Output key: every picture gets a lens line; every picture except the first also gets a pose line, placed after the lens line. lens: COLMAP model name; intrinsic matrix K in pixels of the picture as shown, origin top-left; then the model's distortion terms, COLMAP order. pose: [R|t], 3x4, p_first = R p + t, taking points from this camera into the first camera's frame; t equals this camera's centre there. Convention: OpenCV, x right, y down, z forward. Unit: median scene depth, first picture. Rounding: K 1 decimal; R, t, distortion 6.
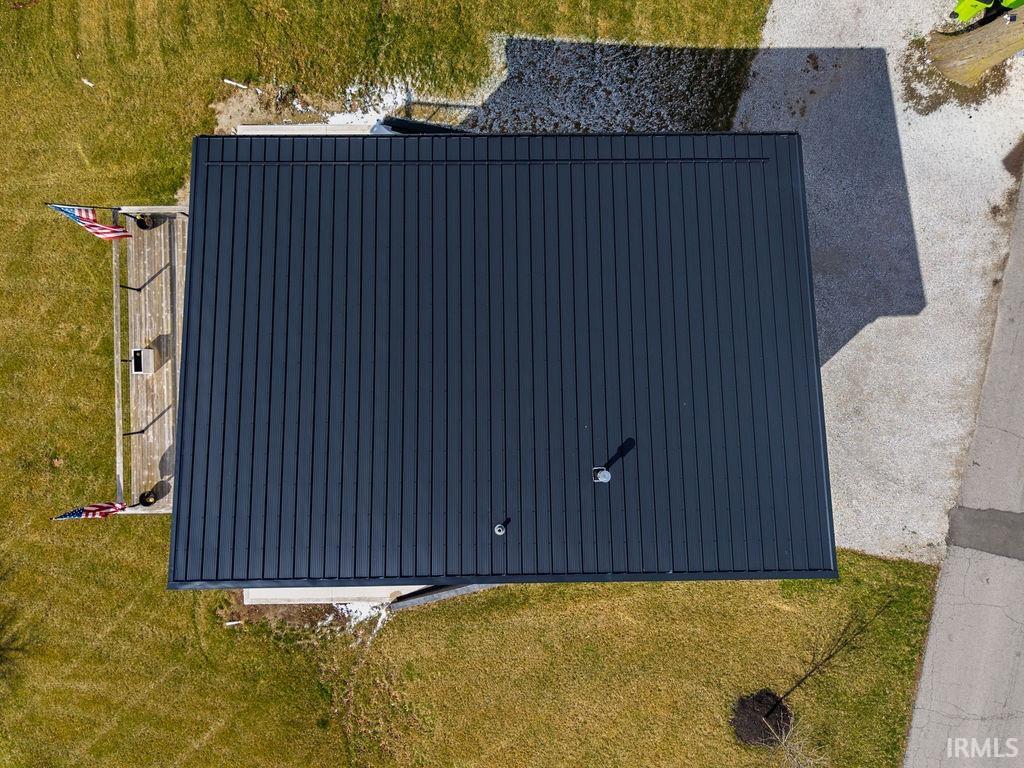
lens RADIAL K [[687.3, 0, 512.0], [0, 687.3, 384.0], [0, 0, 1]] dist [0.008227, -0.001602]
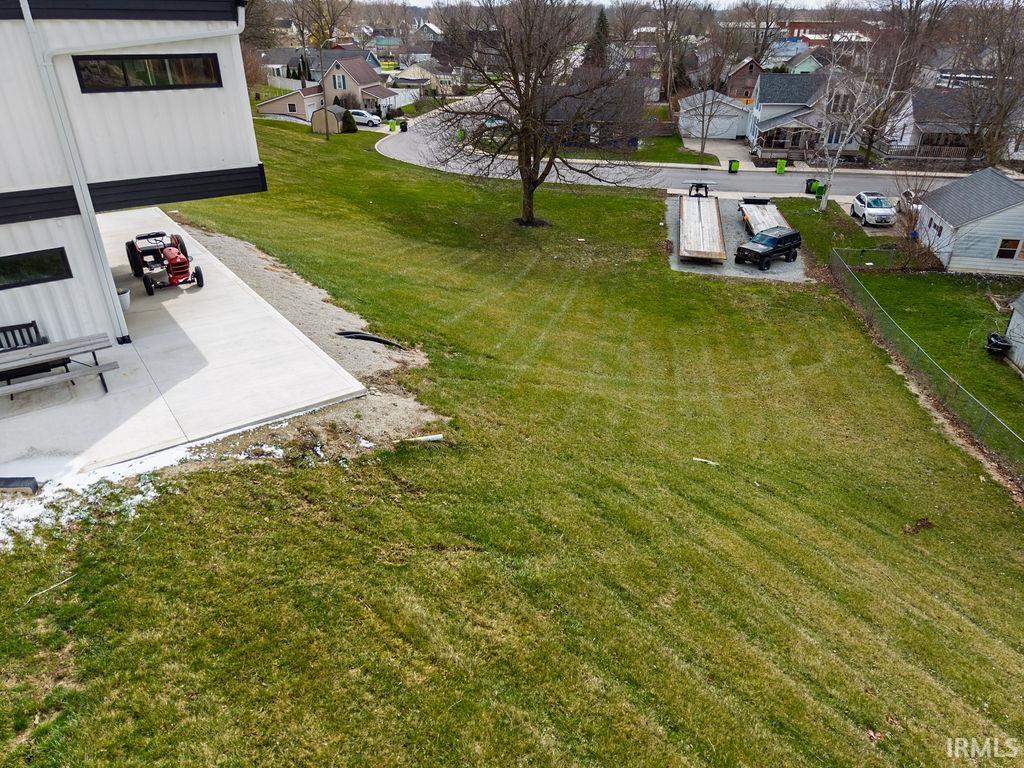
lens RADIAL K [[687.3, 0, 512.0], [0, 687.3, 384.0], [0, 0, 1]] dist [0.008227, -0.001602]
pose [[-0.808330, 0.261522, -0.527455, -0.213992], [-0.588354, -0.390860, 0.707861, -0.818966], [-0.021040, 0.882516, 0.469812, 0.754434]]
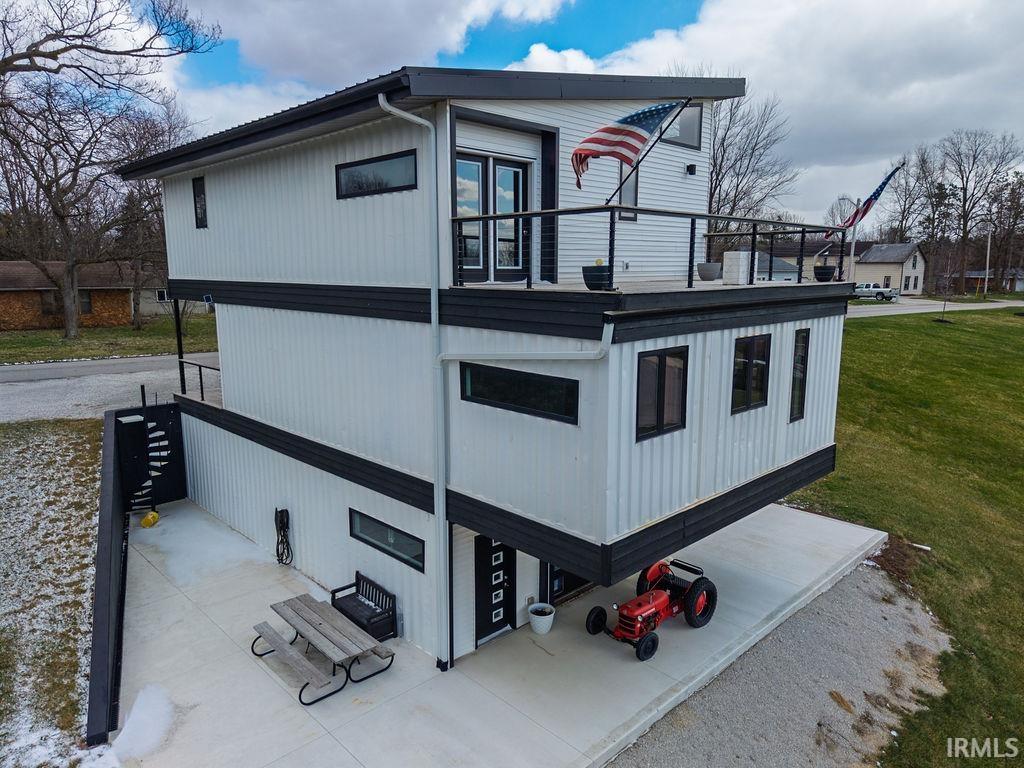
lens RADIAL K [[700.1, 0, 513.5], [0, 700.1, 366.3], [0, 0, 1]] dist [0.004946, 0.000054]
pose [[-0.694560, -0.119628, 0.709419, -0.632992], [0.719412, -0.107607, 0.686197, -0.471706], [-0.005750, 0.986970, 0.160801, 0.715492]]
